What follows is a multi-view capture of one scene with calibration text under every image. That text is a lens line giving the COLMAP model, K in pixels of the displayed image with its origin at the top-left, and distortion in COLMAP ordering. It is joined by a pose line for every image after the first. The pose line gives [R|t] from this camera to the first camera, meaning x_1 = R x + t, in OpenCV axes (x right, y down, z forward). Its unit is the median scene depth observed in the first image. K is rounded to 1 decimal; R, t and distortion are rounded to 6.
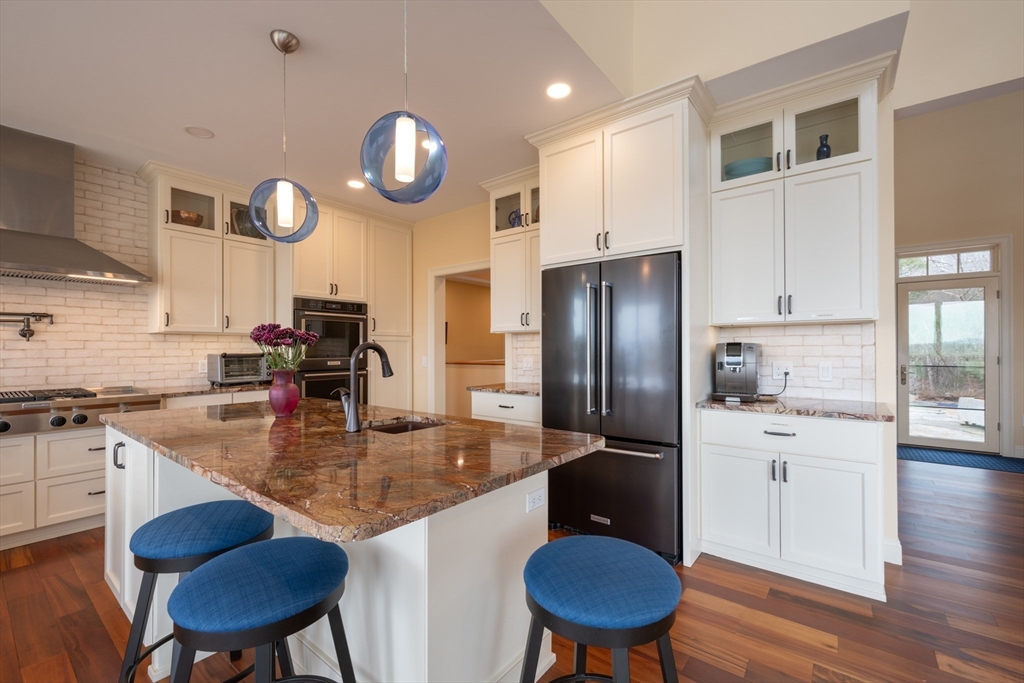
lens RADIAL K [[431.5, 0, 507.2], [0, 431.5, 347.5], [0, 0, 1]] dist [-0.002023, -0.000364]
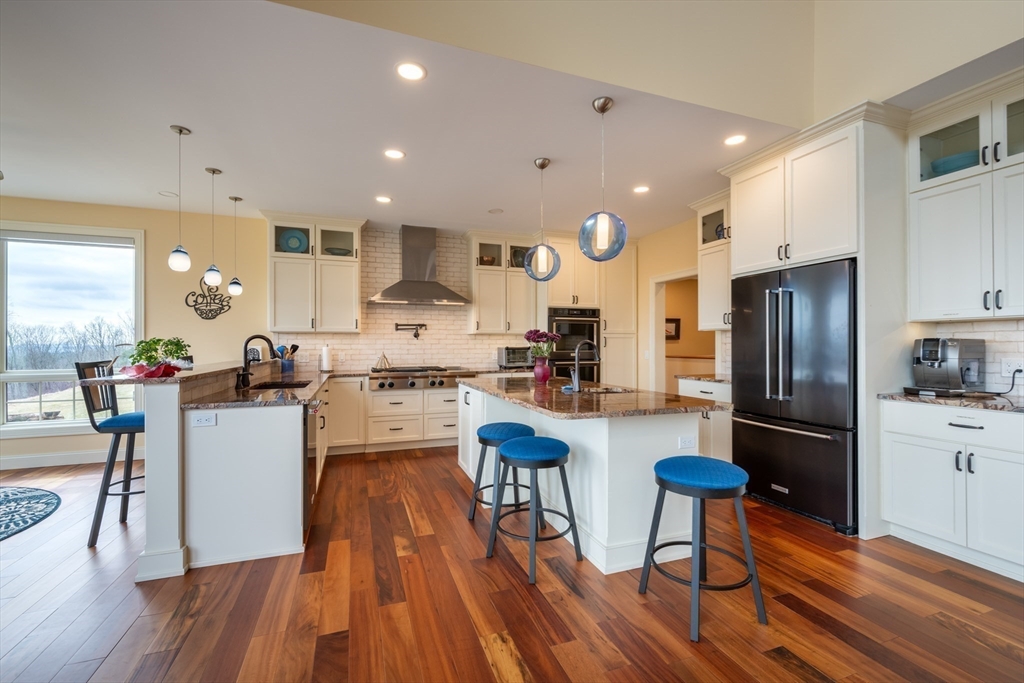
lens RADIAL K [[420.5, 0, 513.1], [0, 420.5, 343.8], [0, 0, 1]] dist [-0.002812, 0.001300]
pose [[0.853456, 0.000843, -0.521164, 0.171799], [0.000750, 0.999996, 0.002847, -0.002095], [0.521164, -0.002821, 0.853452, -0.325029]]
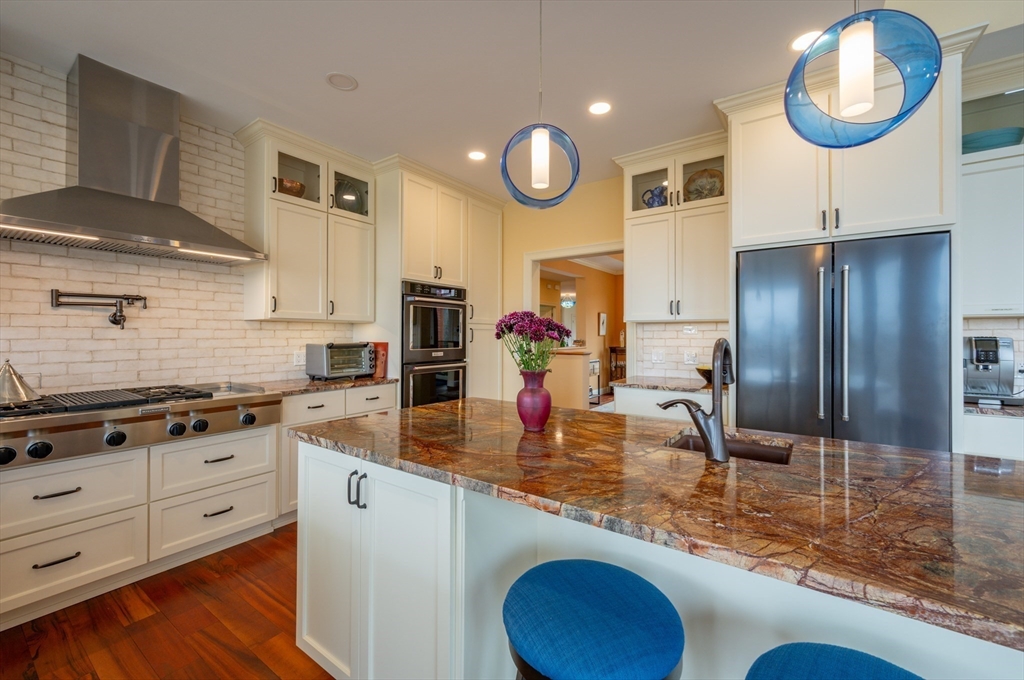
lens RADIAL K [[420.5, 0, 519.7], [0, 420.5, 332.7], [0, 0, 1]] dist [-0.002812, 0.001300]
pose [[0.998877, 0.005902, 0.047018, -0.402829], [-0.005749, 0.999978, -0.003375, -0.010002], [-0.047037, 0.003101, 0.998888, 0.166045]]
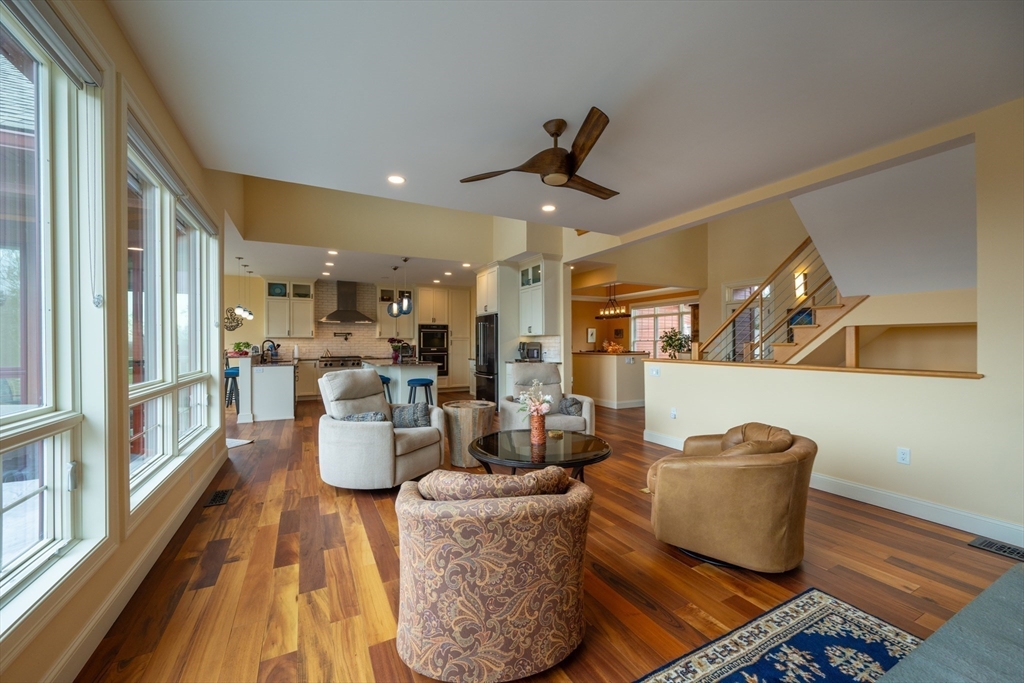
lens RADIAL K [[420.5, 0, 521.2], [0, 420.5, 345.3], [0, 0, 1]] dist [-0.002812, 0.001300]
pose [[0.907761, 0.002294, -0.419482, 1.600831], [0.001113, 0.999968, 0.007875, -0.009554], [0.419486, -0.007616, 0.907730, -1.498167]]
